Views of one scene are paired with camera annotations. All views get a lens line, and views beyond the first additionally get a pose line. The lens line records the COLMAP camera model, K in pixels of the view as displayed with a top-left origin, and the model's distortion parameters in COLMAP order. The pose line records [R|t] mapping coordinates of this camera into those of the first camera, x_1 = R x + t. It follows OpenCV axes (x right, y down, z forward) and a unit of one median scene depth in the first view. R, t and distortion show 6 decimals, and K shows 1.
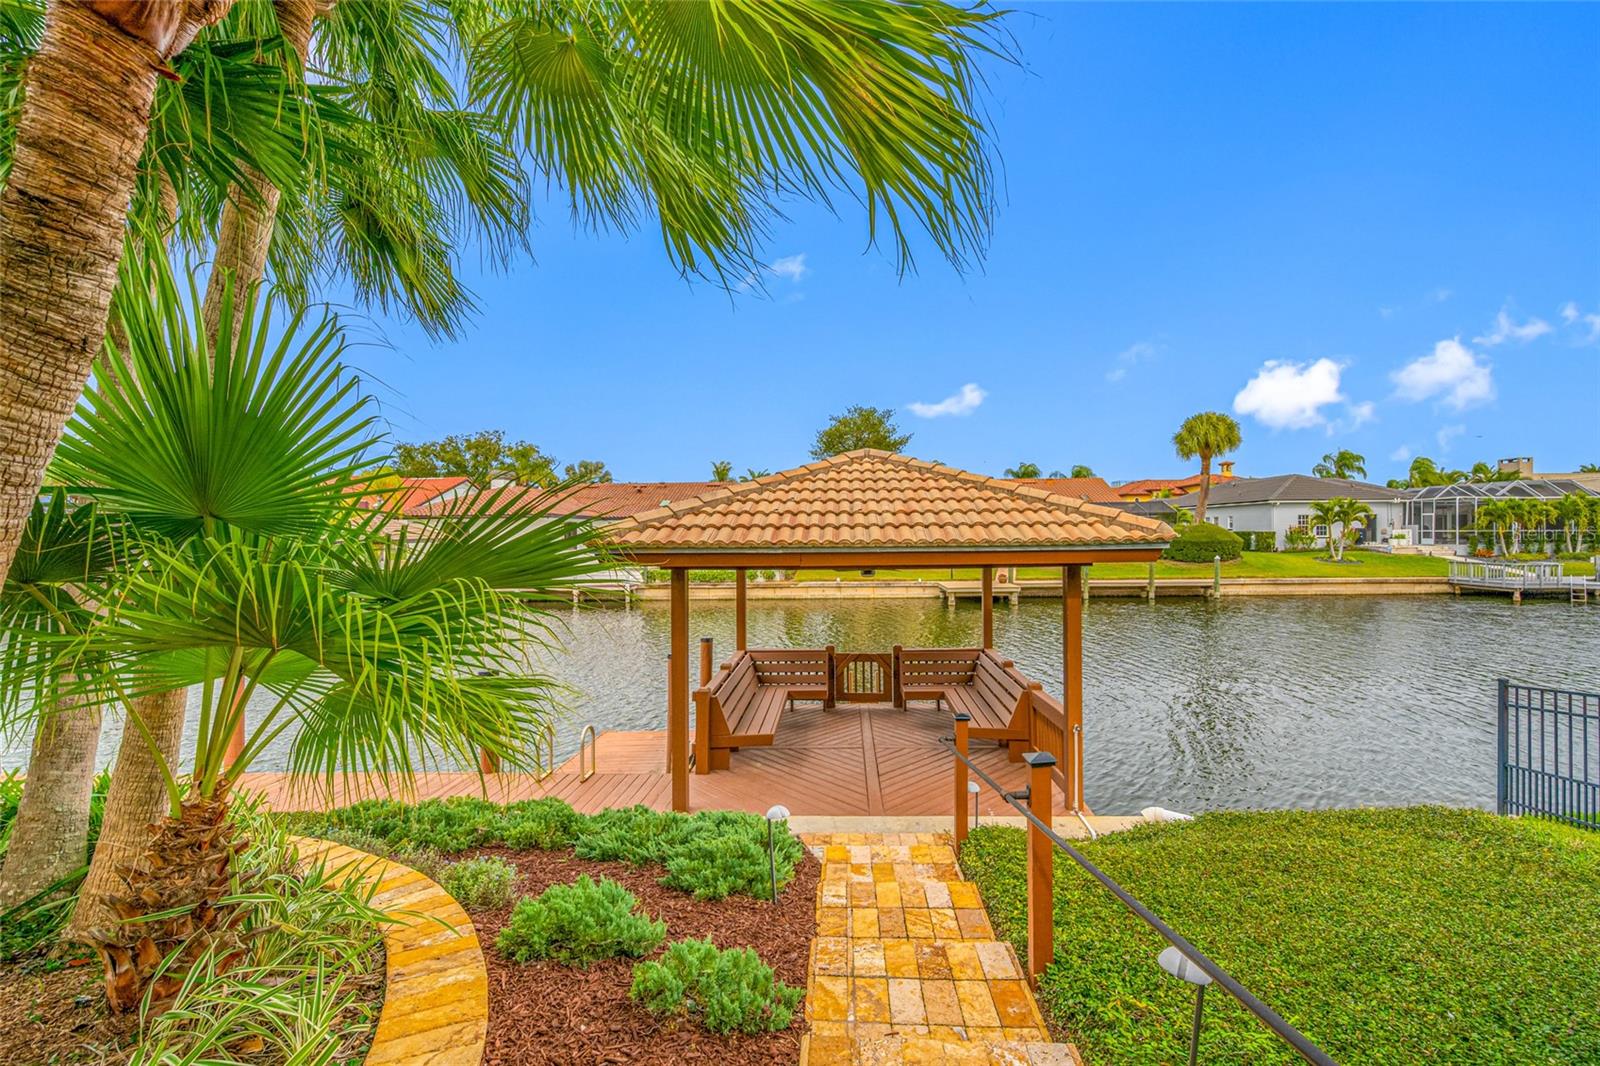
lens RADIAL K [[651.2, 0, 826.9], [0, 651.2, 516.1], [0, 0, 1]] dist [0.001452, 0.000022]
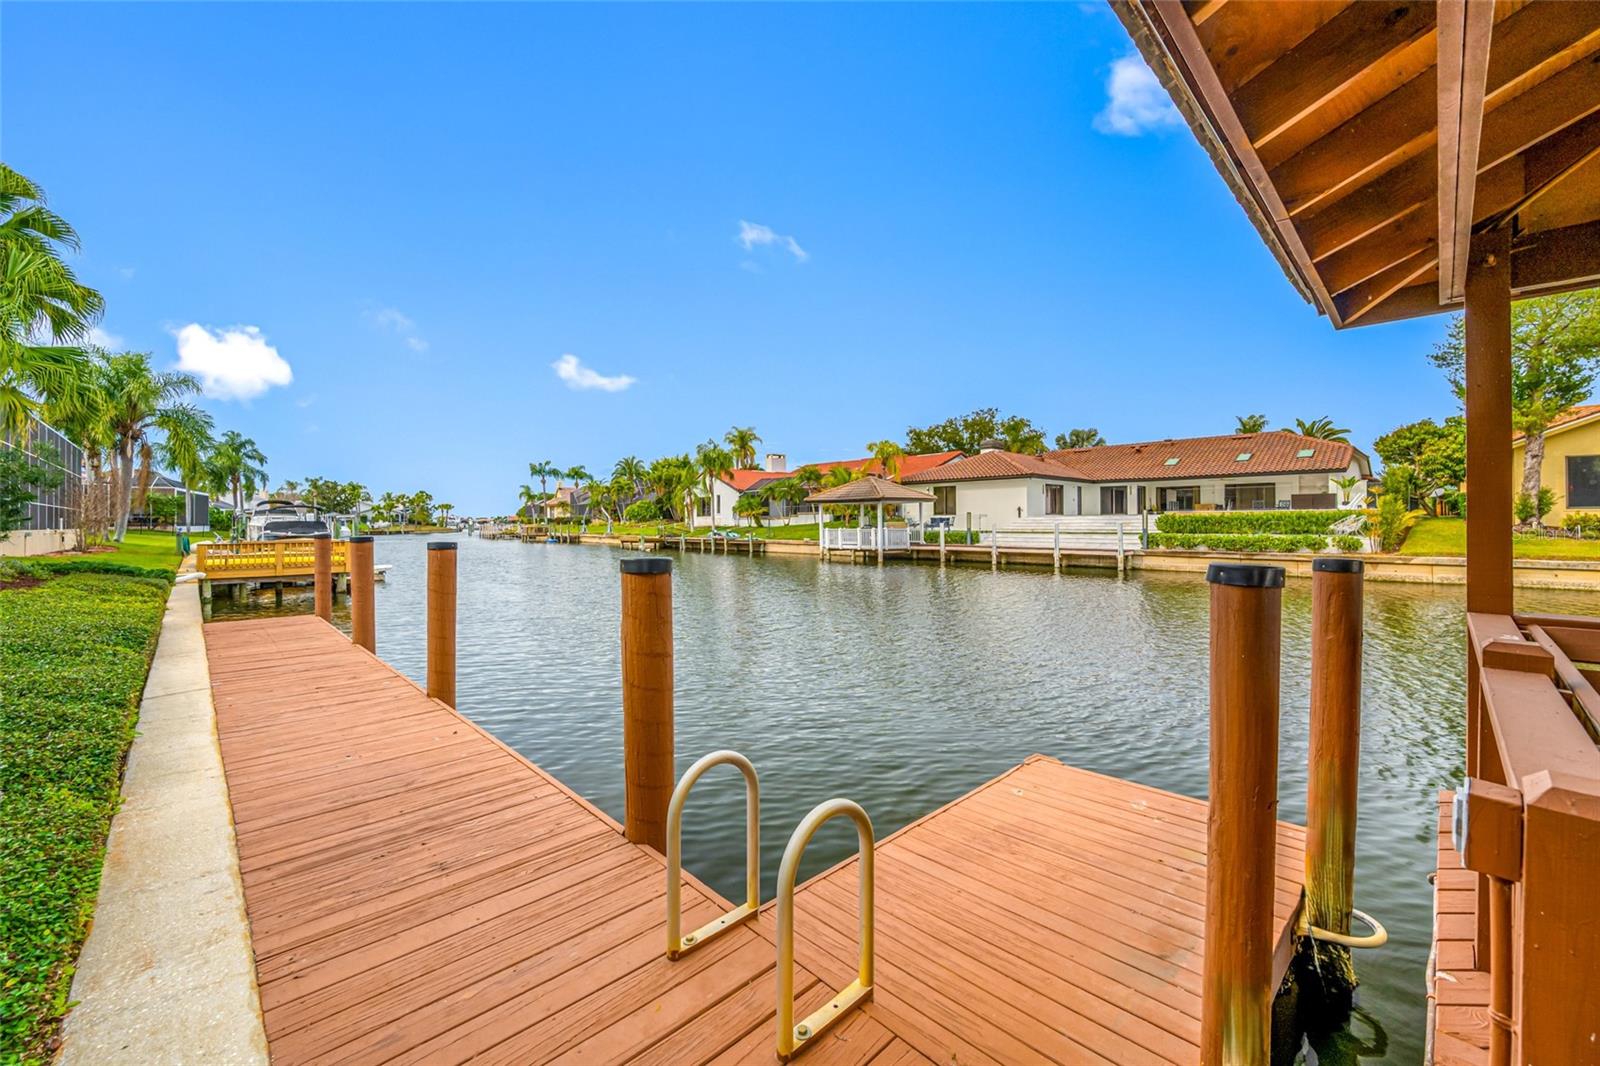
lens RADIAL K [[634.0, 0, 795.0], [0, 634.0, 532.2], [0, 0, 1]] dist [0.000940, -0.000332]
pose [[0.711536, 0.017273, -0.702437, -0.037806], [0.021737, 0.998678, 0.046576, 0.037029], [0.702313, -0.048409, 0.710220, 0.146328]]
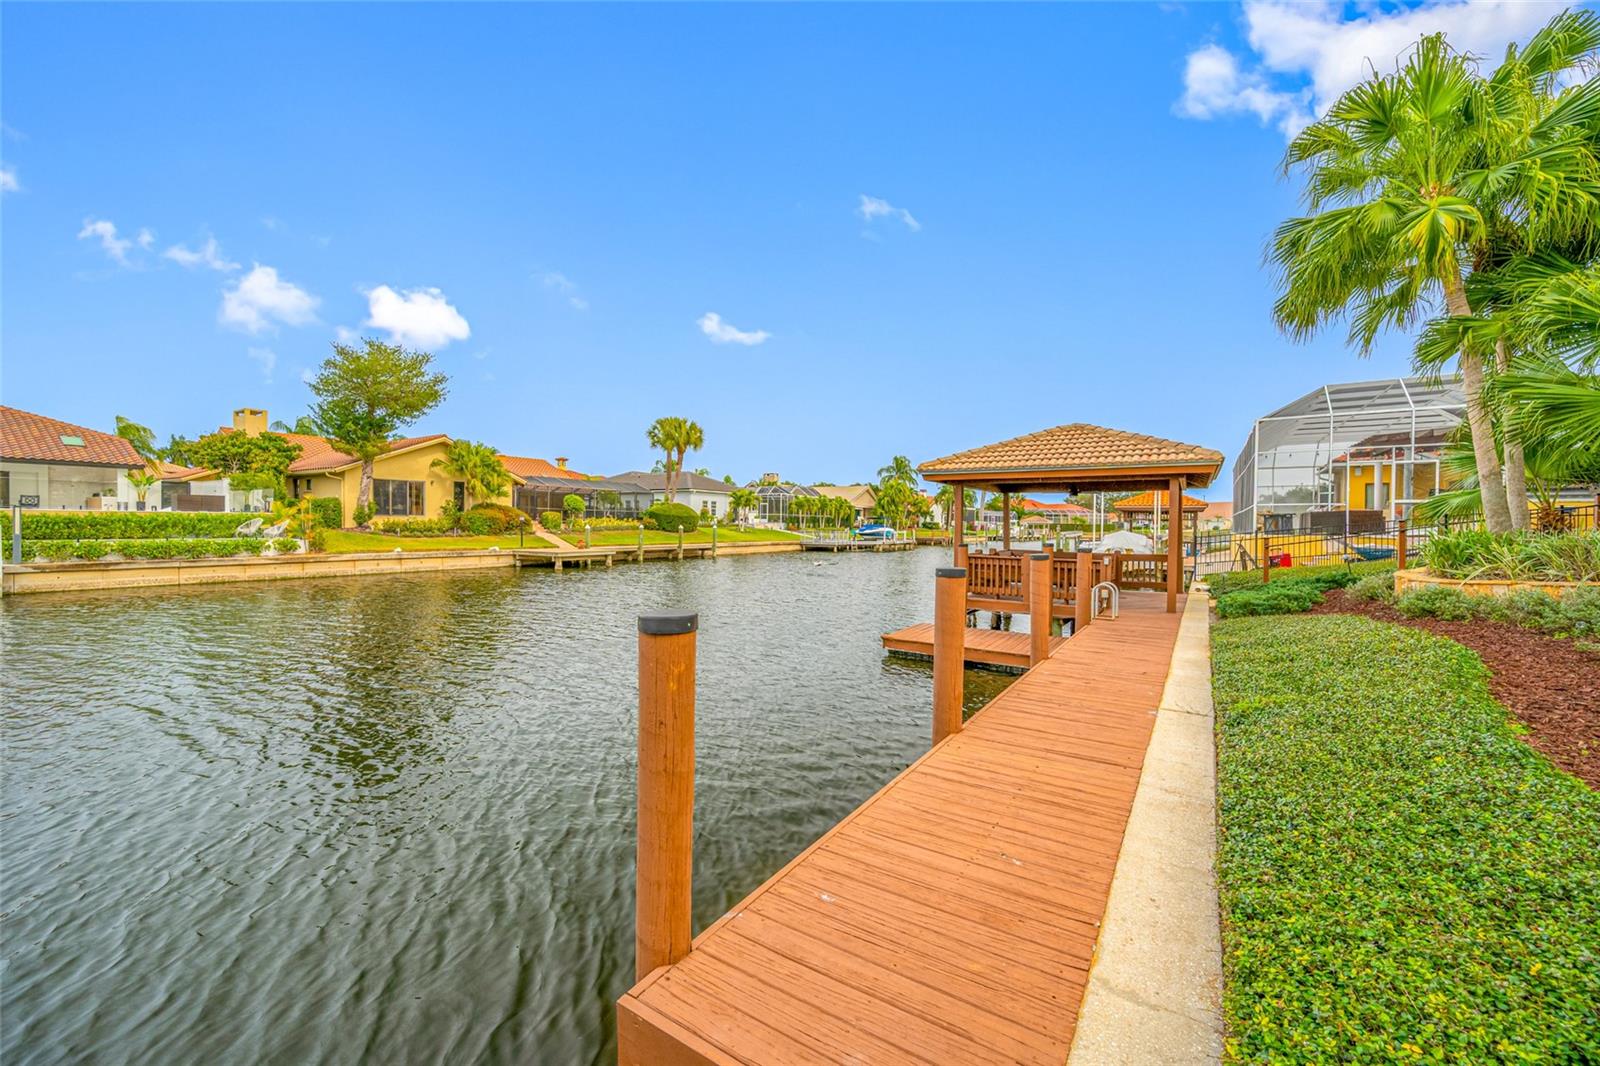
lens RADIAL K [[624.0, 0, 829.5], [0, 624.0, 513.7], [0, 0, 1]] dist [0.002633, 0.000326]
pose [[0.491533, 0.029907, 0.870345, -0.403549], [-0.042234, 0.999053, -0.010478, 0.038412], [-0.869834, -0.031608, 0.492330, 0.149856]]
